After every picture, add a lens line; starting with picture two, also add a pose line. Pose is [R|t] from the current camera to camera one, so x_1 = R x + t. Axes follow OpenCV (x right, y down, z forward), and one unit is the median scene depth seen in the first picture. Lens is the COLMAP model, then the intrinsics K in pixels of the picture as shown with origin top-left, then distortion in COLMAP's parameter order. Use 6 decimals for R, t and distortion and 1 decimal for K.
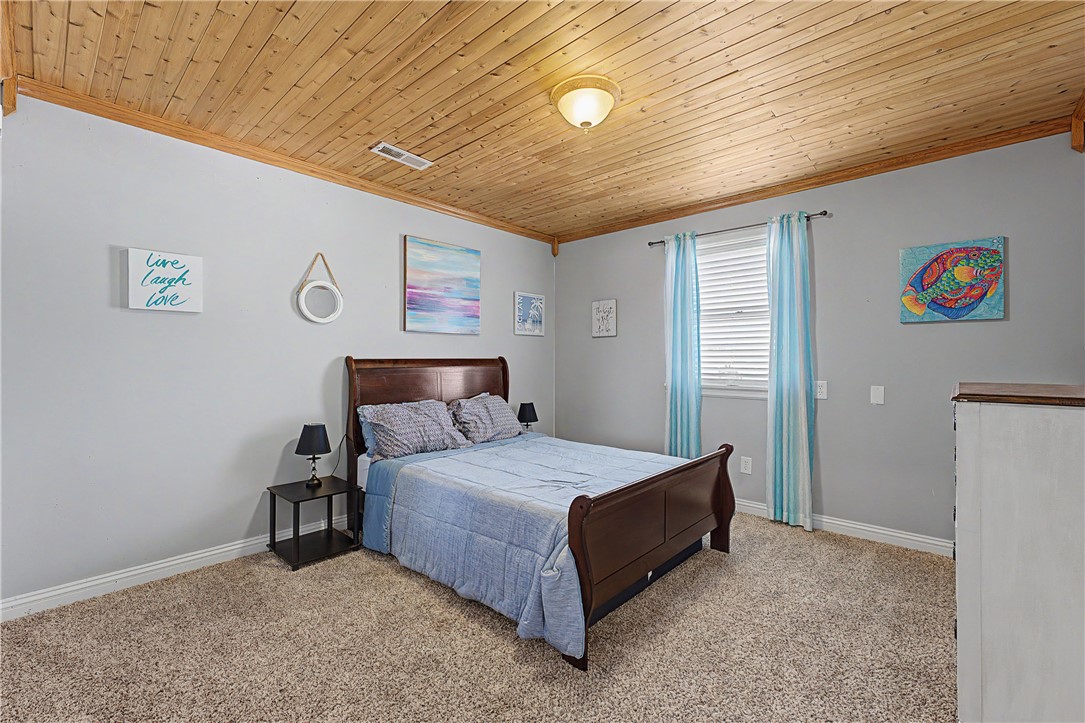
lens RADIAL K [[454.2, 0, 539.2], [0, 454.2, 357.5], [0, 0, 1]] dist [-0.001616, 0.001160]
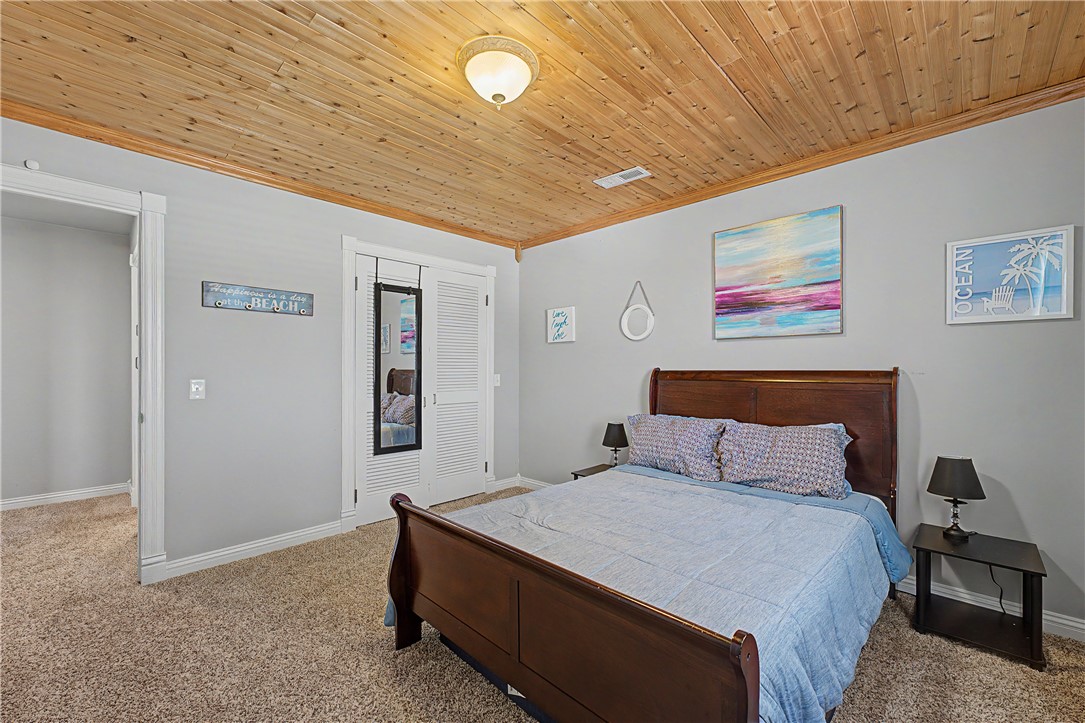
lens RADIAL K [[437.4, 0, 538.6], [0, 437.4, 368.5], [0, 0, 1]] dist [-0.000105, 0.000053]
pose [[-0.030888, -0.007223, -0.999497, 0.585643], [-0.003861, 0.999967, -0.007107, 0.006406], [0.999515, 0.003640, -0.030915, 0.683084]]
